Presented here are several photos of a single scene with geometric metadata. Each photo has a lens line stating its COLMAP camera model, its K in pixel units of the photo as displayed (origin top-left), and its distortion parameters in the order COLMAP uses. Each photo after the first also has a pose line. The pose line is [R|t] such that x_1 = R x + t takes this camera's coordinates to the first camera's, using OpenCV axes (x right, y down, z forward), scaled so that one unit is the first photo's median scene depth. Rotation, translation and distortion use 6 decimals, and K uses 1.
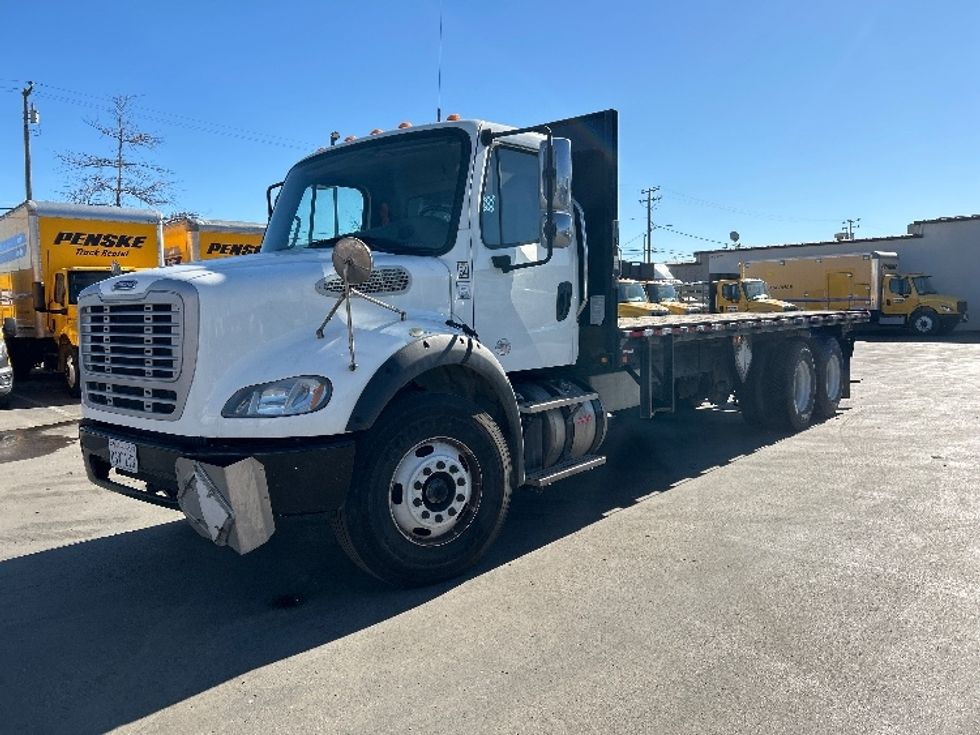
lens RADIAL K [[789.8, 0, 492.8], [0, 789.8, 354.2], [0, 0, 1]] dist [0.134420, -0.000759]
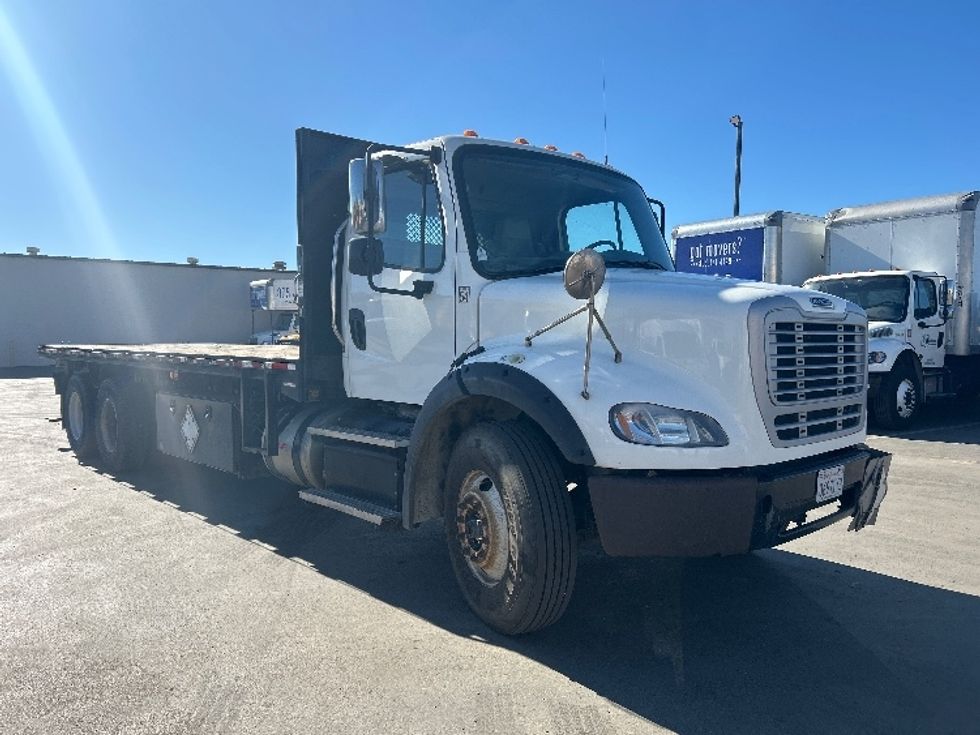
lens RADIAL K [[721.3, 0, 498.4], [0, 721.3, 365.2], [0, 0, 1]] dist [0.011751, -0.000107]
pose [[0.100707, -0.017018, 0.994771, -1.129144], [0.052094, 0.998572, 0.011809, -0.035695], [-0.993551, 0.050633, 0.101450, 1.100185]]
